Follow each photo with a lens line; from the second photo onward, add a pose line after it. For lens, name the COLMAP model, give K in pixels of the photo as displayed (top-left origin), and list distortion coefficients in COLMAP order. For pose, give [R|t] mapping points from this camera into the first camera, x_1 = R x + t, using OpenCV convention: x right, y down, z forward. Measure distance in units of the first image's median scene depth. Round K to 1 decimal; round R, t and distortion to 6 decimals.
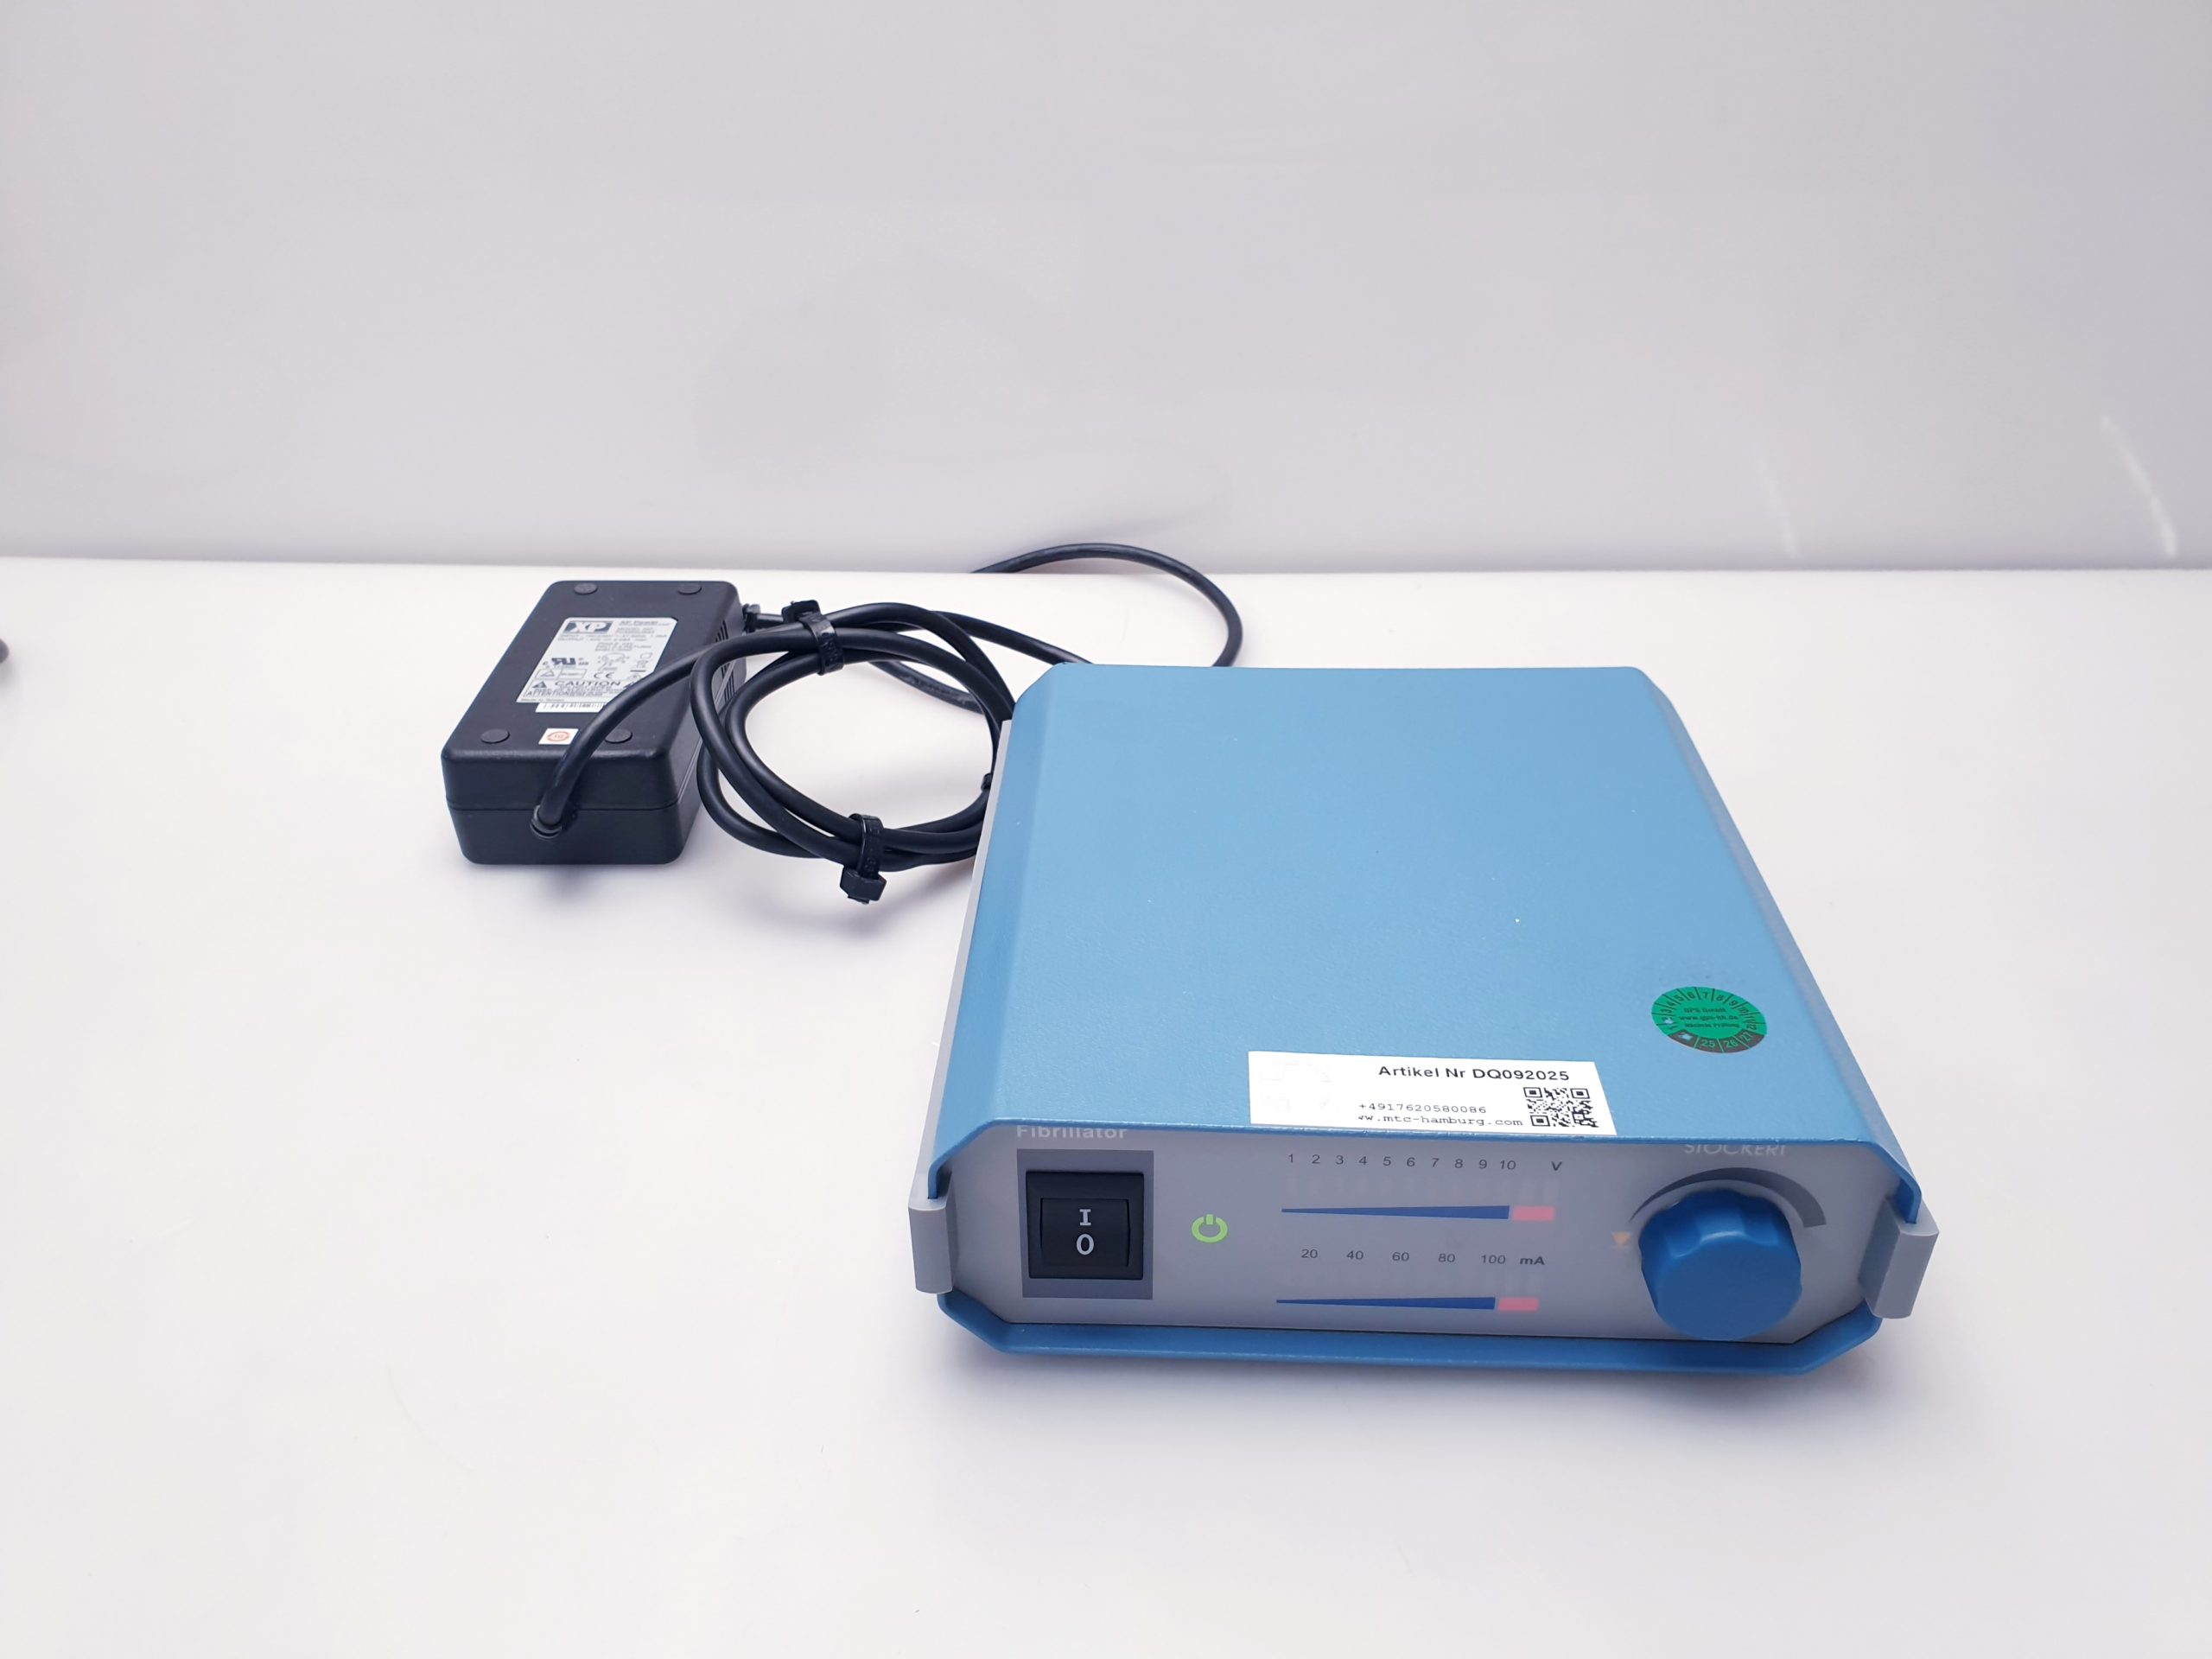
lens RADIAL K [[1777.0, 0, 1102.6], [0, 1777.0, 841.7], [0, 0, 1]] dist [0.163638, -0.633784]
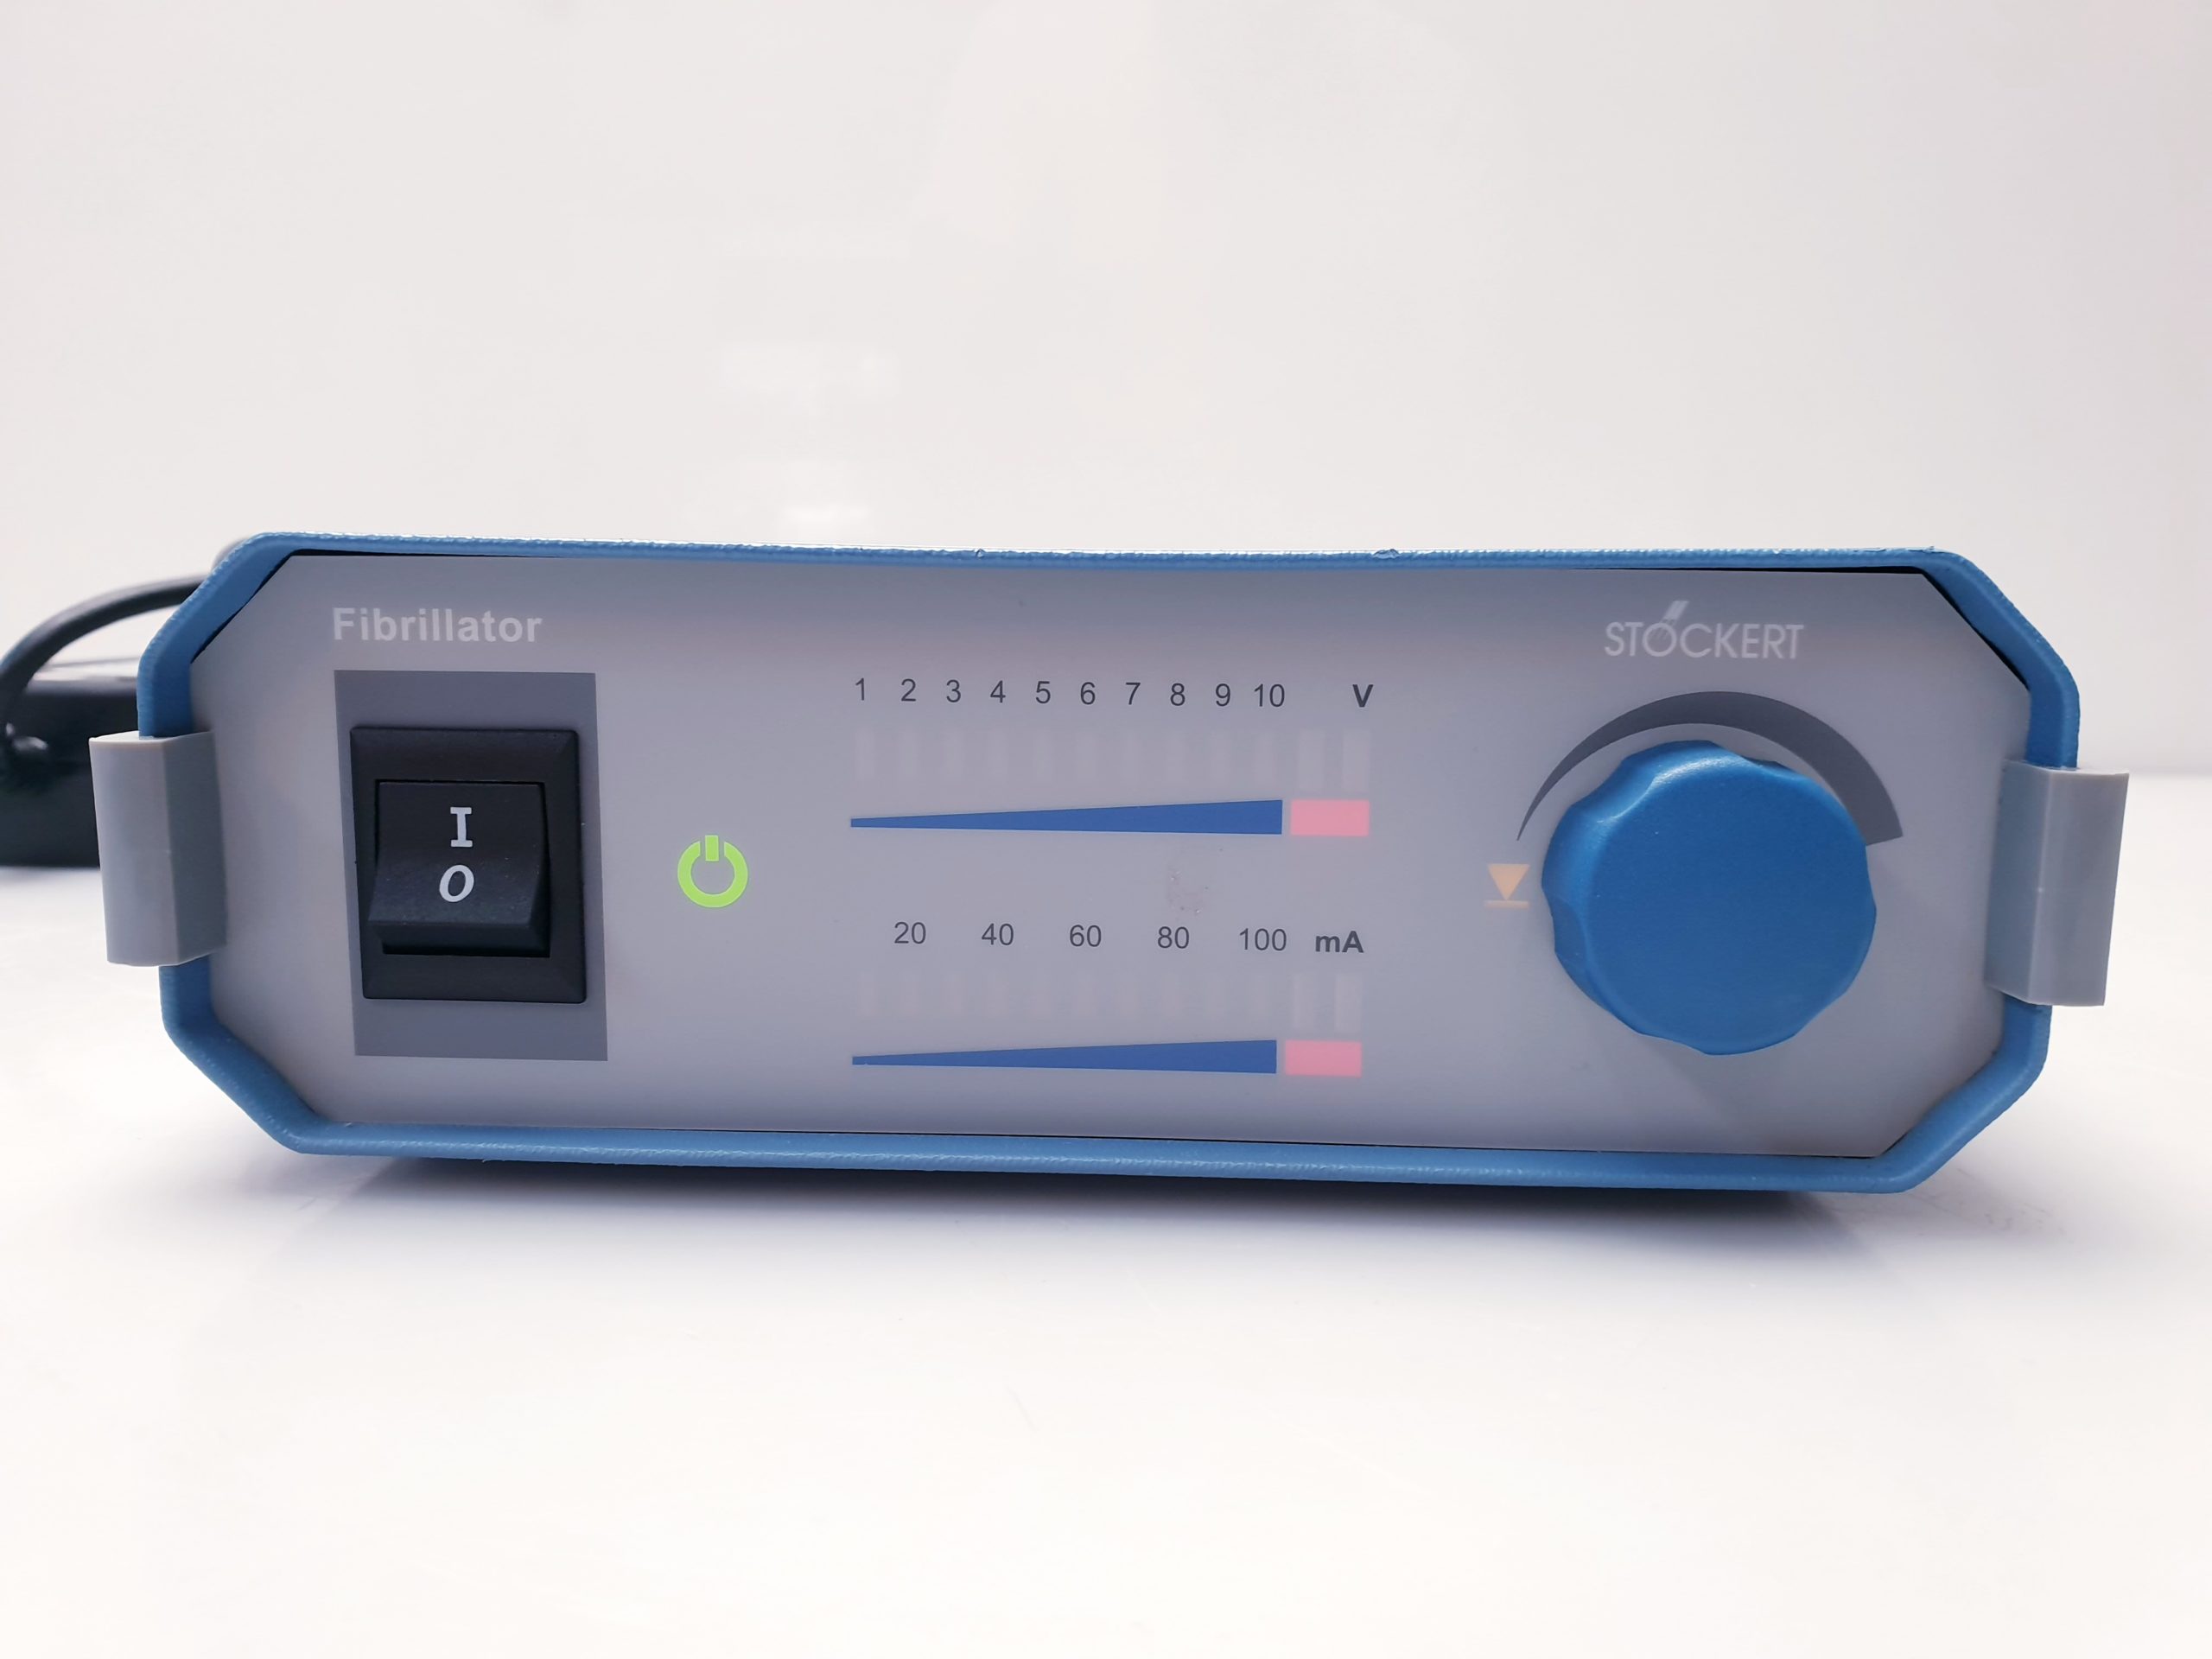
lens RADIAL K [[1777.0, 0, 1102.6], [0, 1777.0, 841.7], [0, 0, 1]] dist [0.163638, -0.633784]
pose [[0.999804, 0.018642, 0.006607, 0.173226], [-0.014457, 0.916784, -0.399123, 0.423638], [-0.013498, 0.398949, 0.916874, 0.538978]]
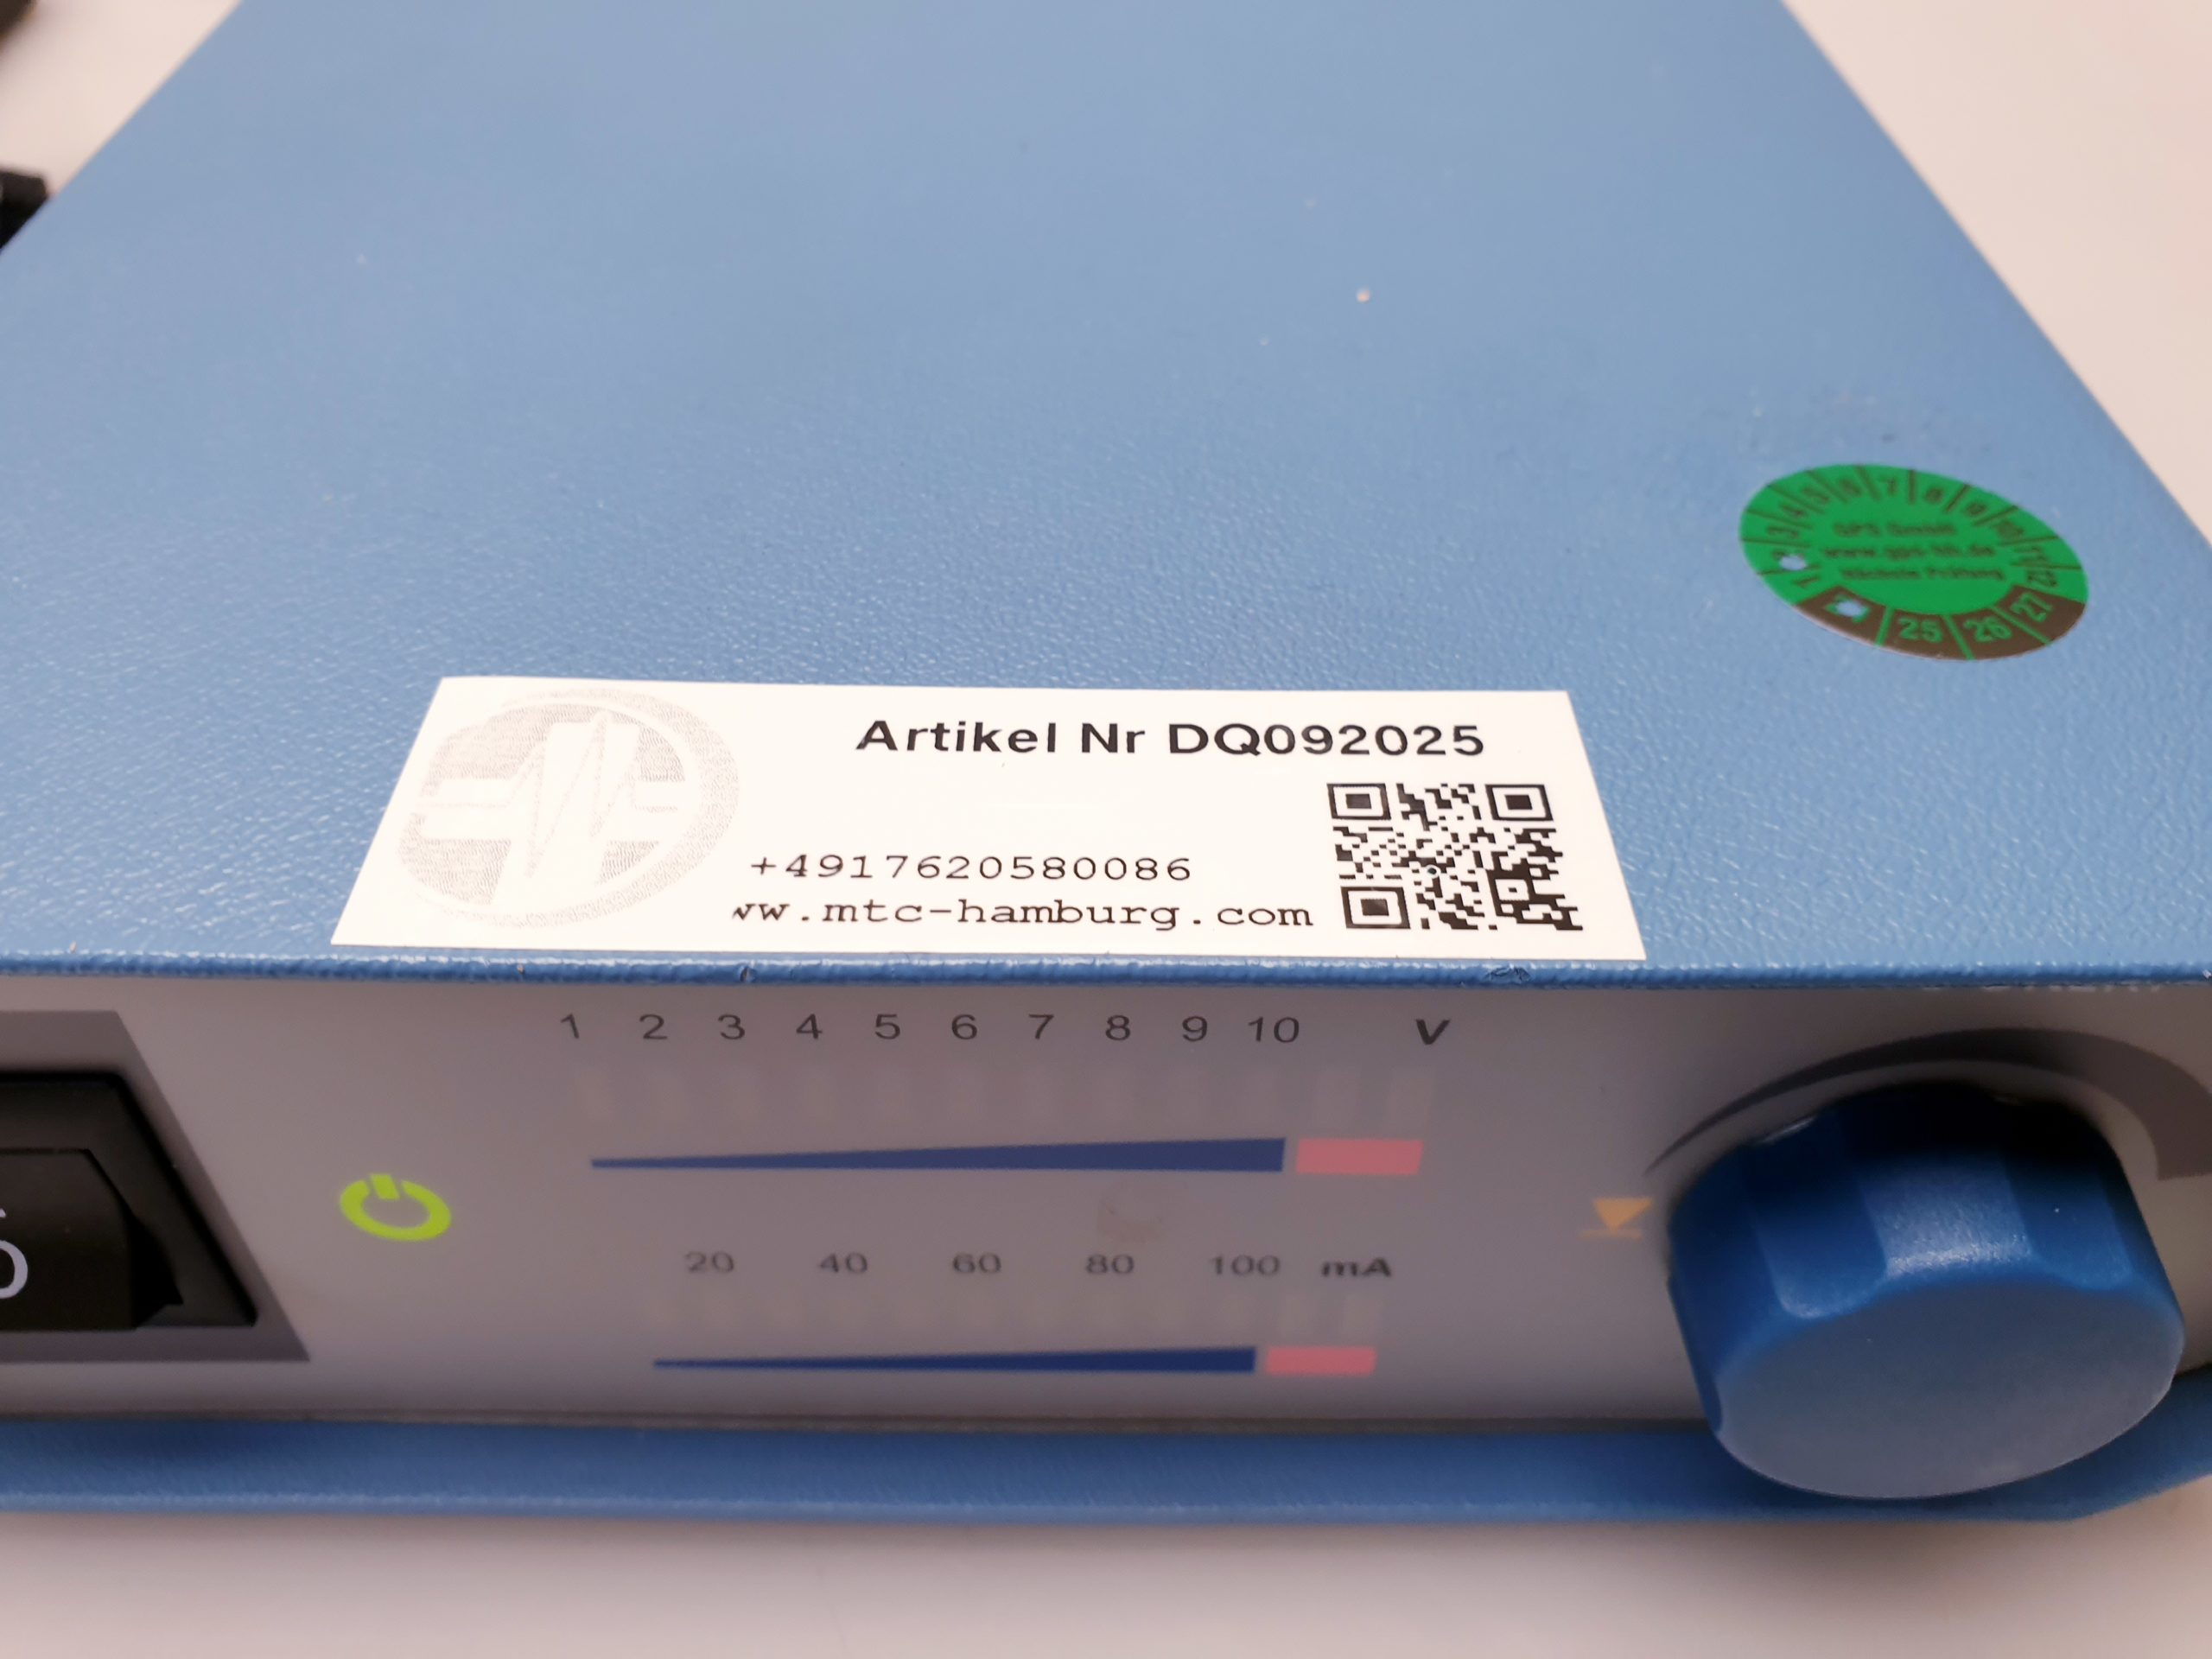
lens RADIAL K [[1777.0, 0, 1102.6], [0, 1777.0, 841.7], [0, 0, 1]] dist [0.163638, -0.633784]
pose [[0.998703, -0.017441, 0.047830, 0.181012], [0.006877, 0.977091, 0.212712, 0.082580], [-0.050444, -0.212108, 0.975944, 0.704407]]
